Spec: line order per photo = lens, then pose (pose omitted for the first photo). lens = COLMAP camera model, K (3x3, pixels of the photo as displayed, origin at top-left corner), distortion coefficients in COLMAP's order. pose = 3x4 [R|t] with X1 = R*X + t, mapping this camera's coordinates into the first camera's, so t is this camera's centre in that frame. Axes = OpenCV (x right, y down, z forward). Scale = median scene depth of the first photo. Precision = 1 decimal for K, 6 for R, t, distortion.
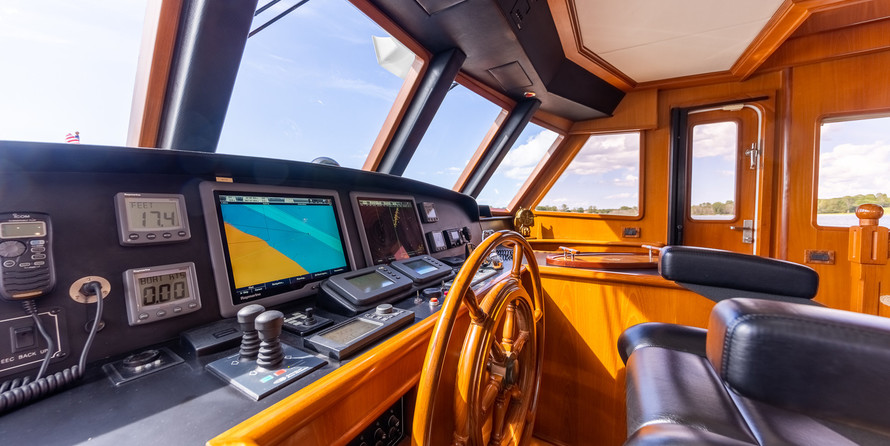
lens RADIAL K [[283.2, 0, 447.3], [0, 283.2, 224.8], [0, 0, 1]] dist [-0.009683, -0.000235]
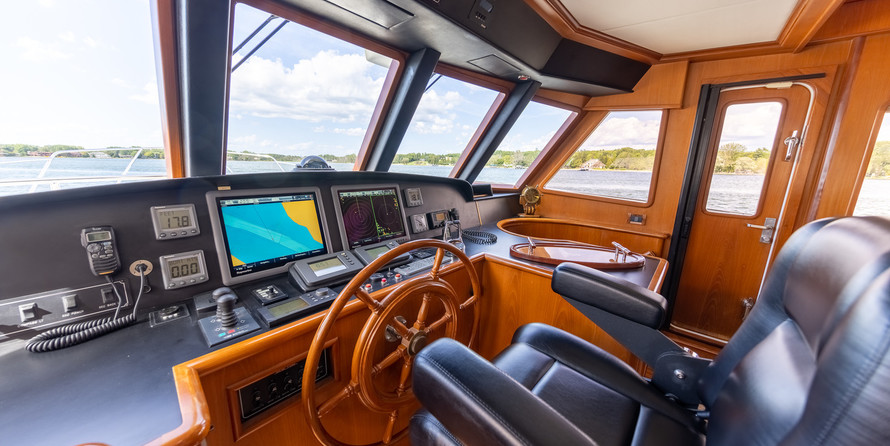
lens RADIAL K [[283.2, 0, 447.3], [0, 283.2, 224.8], [0, 0, 1]] dist [-0.009683, -0.000235]
pose [[0.981049, 0.071791, -0.179971, 0.388500], [-0.041261, 0.984928, 0.167973, -0.182970], [0.189318, -0.157363, 0.969224, -0.117910]]
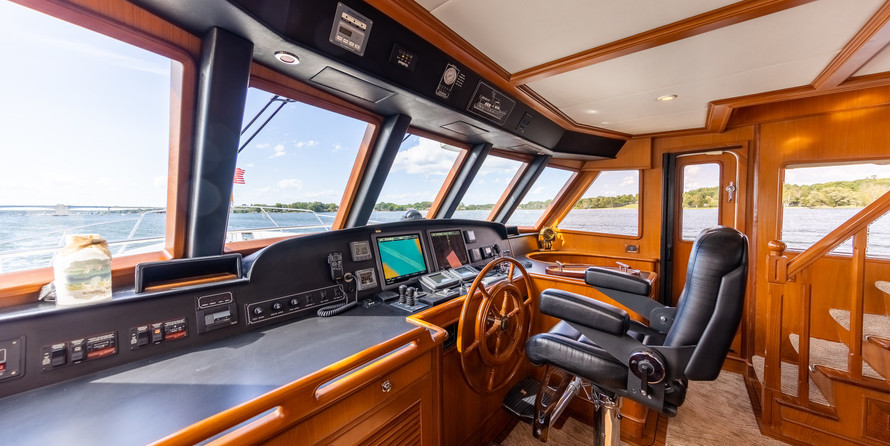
lens RADIAL K [[282.2, 0, 445.0], [0, 282.2, 223.0], [0, 0, 1]] dist [-0.000665, -0.000004]
pose [[0.983146, 0.008194, -0.182638, 0.114798], [-0.008639, 0.999961, -0.001643, -0.160554], [0.182618, 0.003193, 0.983179, -0.813104]]
